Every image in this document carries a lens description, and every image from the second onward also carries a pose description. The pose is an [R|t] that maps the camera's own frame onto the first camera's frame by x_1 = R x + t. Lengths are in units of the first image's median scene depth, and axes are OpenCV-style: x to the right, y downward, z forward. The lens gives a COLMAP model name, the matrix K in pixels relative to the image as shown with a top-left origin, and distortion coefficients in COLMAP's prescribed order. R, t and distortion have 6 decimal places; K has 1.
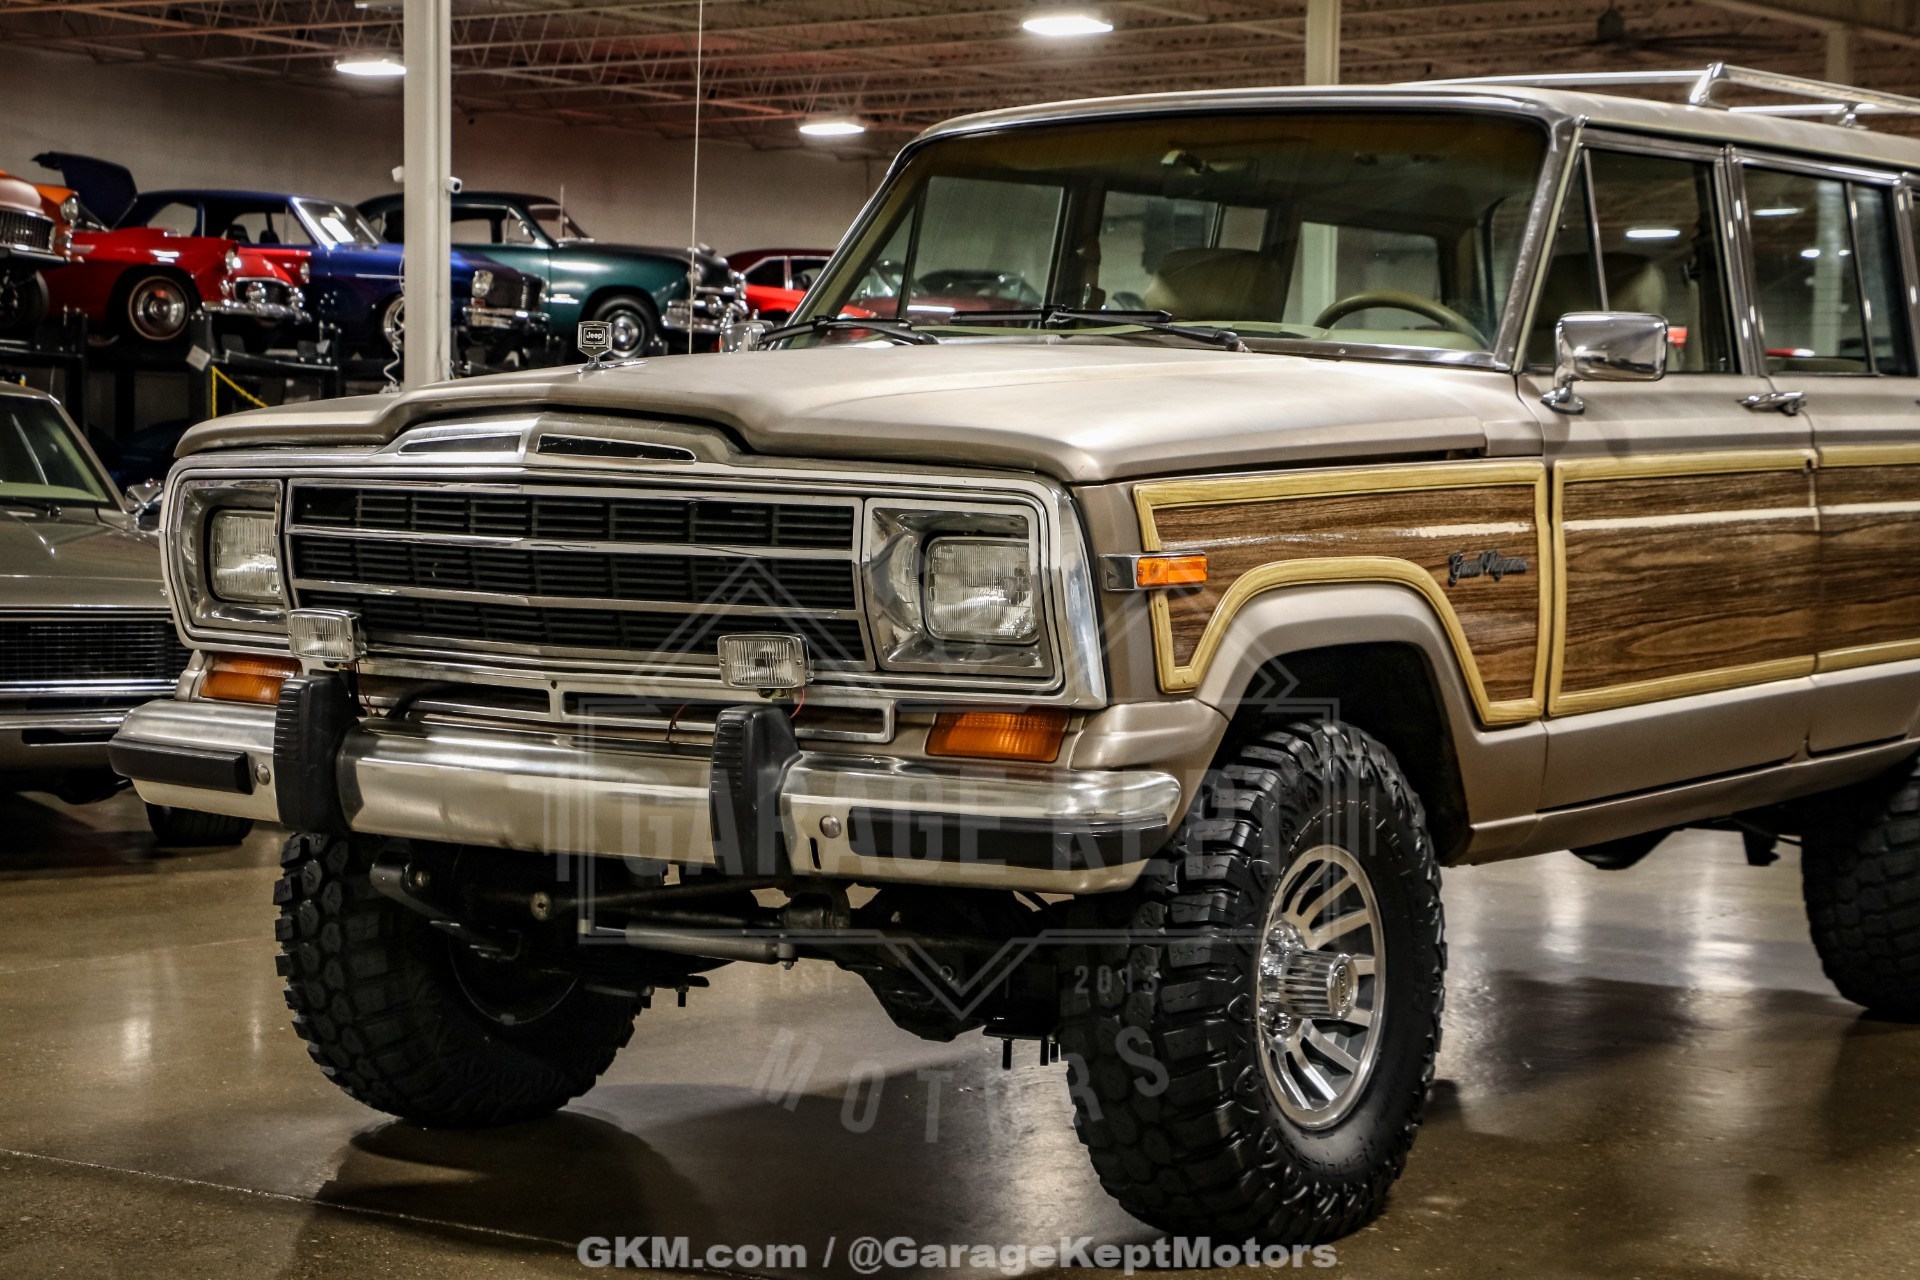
lens RADIAL K [[3275.1, 0, 932.6], [0, 3275.1, 621.0], [0, 0, 1]] dist [0.059154, 1.546604]
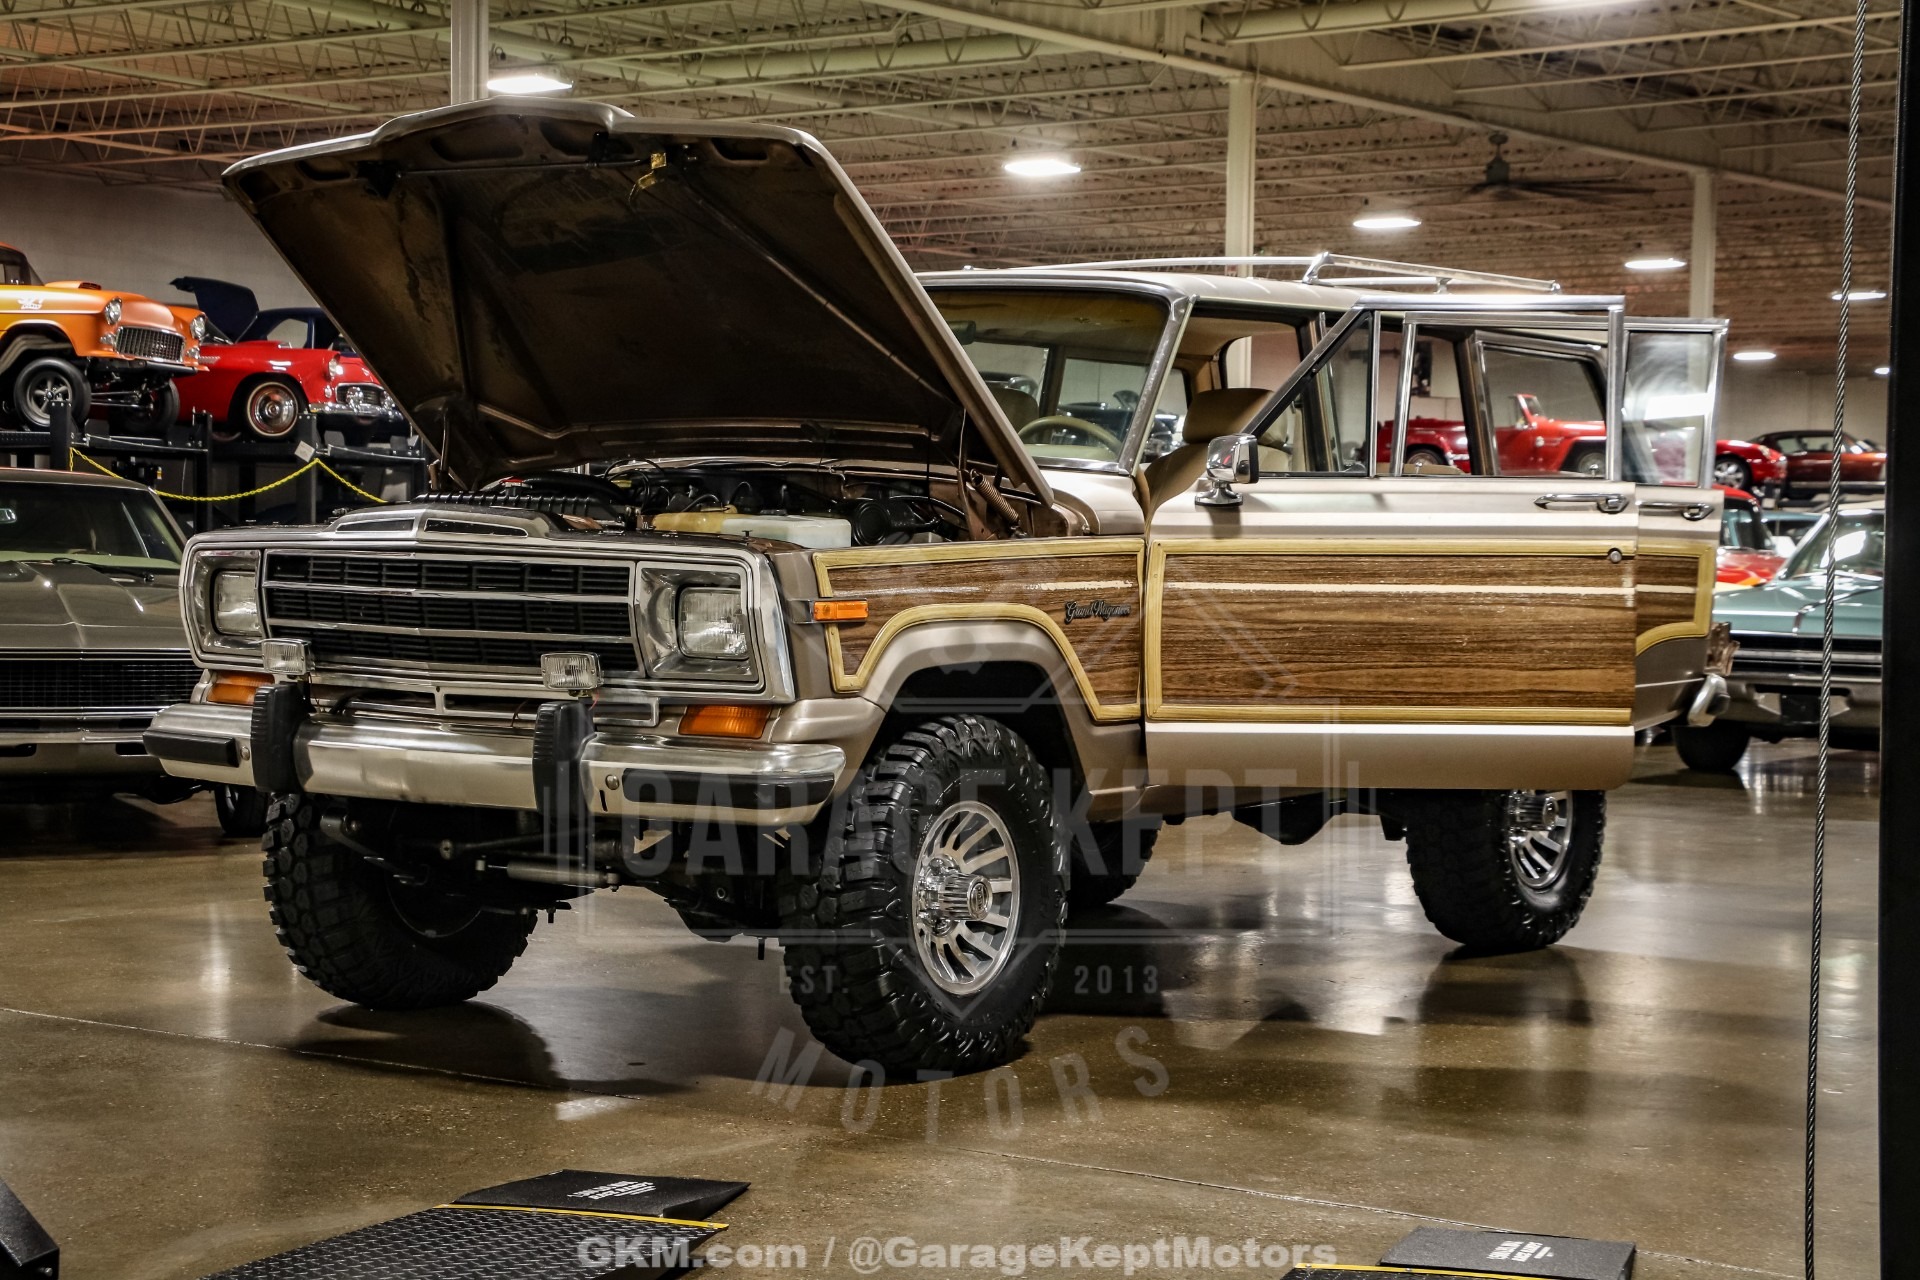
lens RADIAL K [[2899.5, 0, 897.9], [0, 2899.5, 639.6], [0, 0, 1]] dist [0.175588, 0.242070]
pose [[0.999712, 0.001545, -0.023953, 0.115450], [-0.001893, 0.999893, -0.014494, 0.015008], [0.023928, 0.014535, 0.999608, -0.282701]]
